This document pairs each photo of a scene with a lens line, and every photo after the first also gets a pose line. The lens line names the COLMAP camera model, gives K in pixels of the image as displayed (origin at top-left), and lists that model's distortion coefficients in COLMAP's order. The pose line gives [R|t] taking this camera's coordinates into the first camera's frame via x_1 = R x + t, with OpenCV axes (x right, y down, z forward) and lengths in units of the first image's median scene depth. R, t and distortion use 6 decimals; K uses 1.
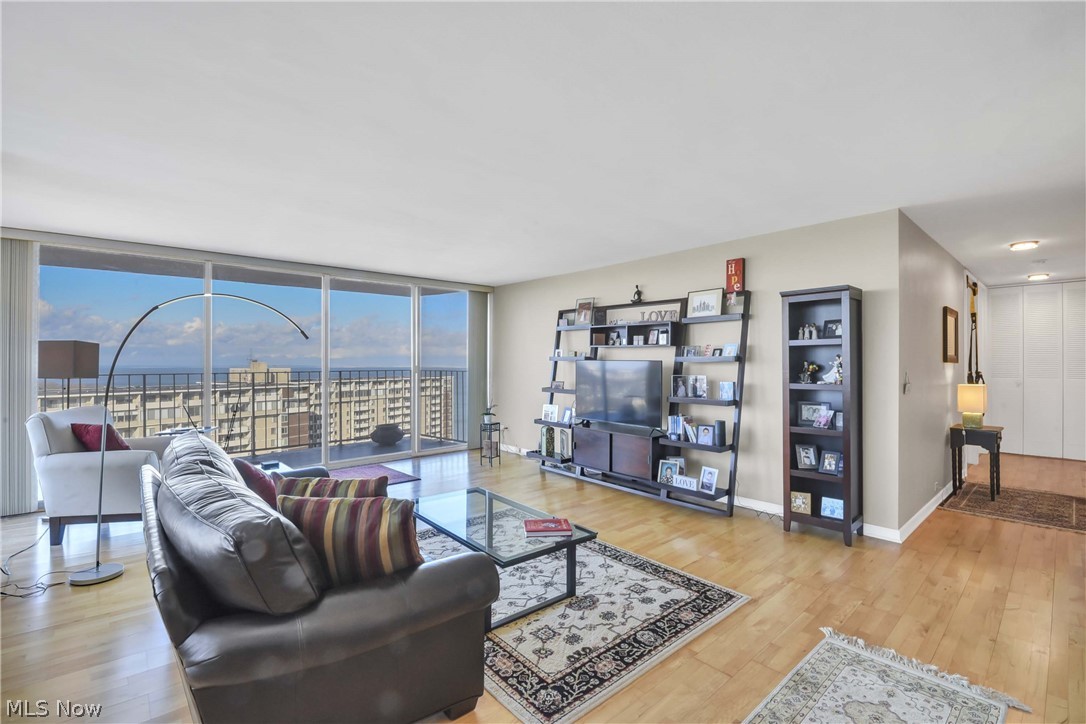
lens RADIAL K [[473.6, 0, 535.4], [0, 473.6, 361.4], [0, 0, 1]] dist [-0.027971, -0.000587]
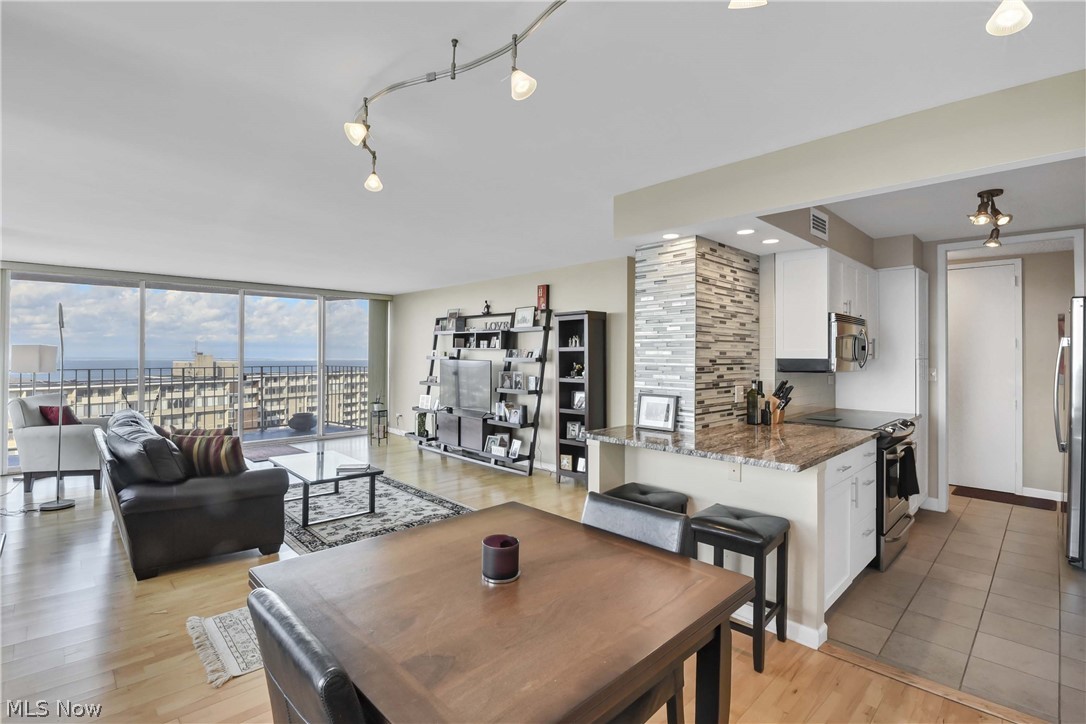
lens RADIAL K [[495.6, 0, 523.5], [0, 495.6, 356.9], [0, 0, 1]] dist [-0.034654, 0.000058]
pose [[0.998962, 0.003782, 0.045394, 0.358336], [-0.003950, 0.999986, 0.003608, -0.021184], [-0.045380, -0.003783, 0.998963, -0.470808]]
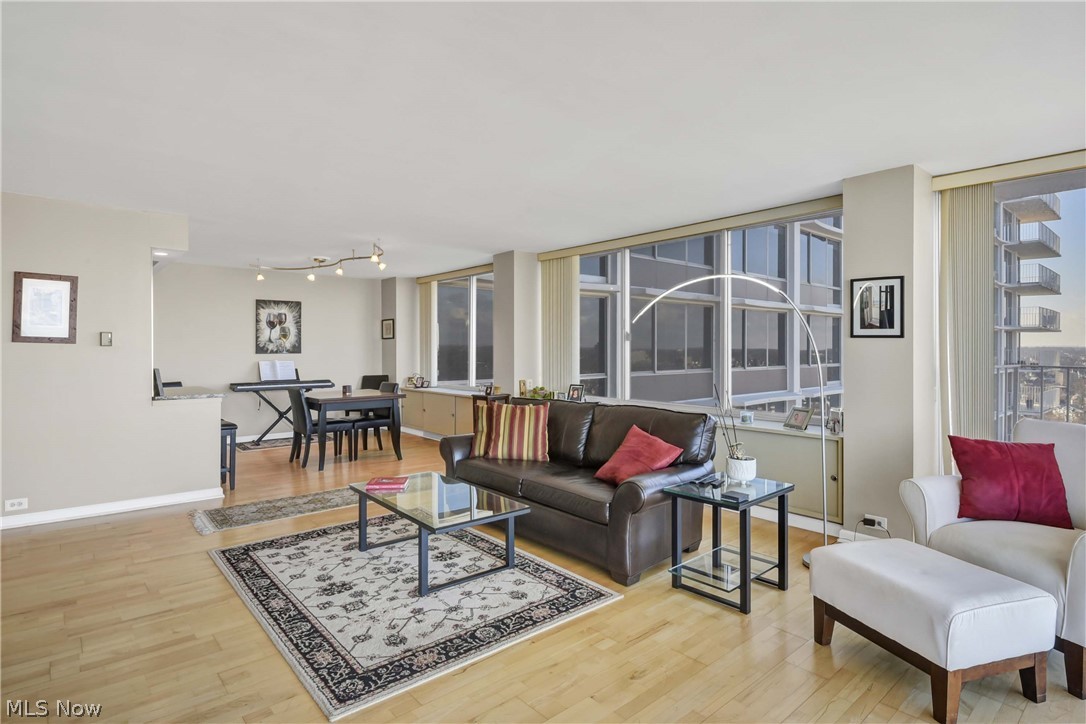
lens RADIAL K [[569.5, 0, 528.8], [0, 569.5, 349.1], [0, 0, 1]] dist [-0.002903, -0.000594]
pose [[-0.999884, -0.001285, 0.015191, -0.249567], [-0.001287, 0.999999, -0.000142, 0.002315], [-0.015191, -0.000161, -0.999885, 1.693782]]
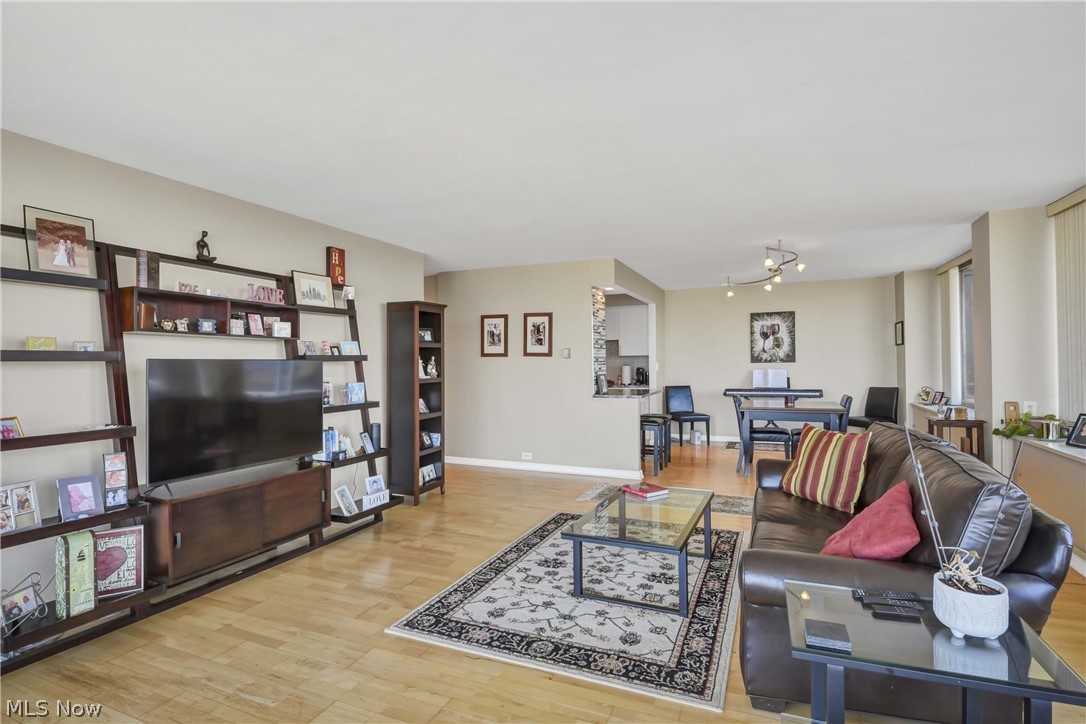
lens RADIAL K [[521.8, 0, 544.5], [0, 521.8, 359.7], [0, 0, 1]] dist [0.004199, -0.009525]
pose [[-0.432885, 0.005854, 0.901430, -0.765093], [0.009610, 0.999952, -0.001879, 0.003983], [-0.901398, 0.007849, -0.432920, 1.260226]]
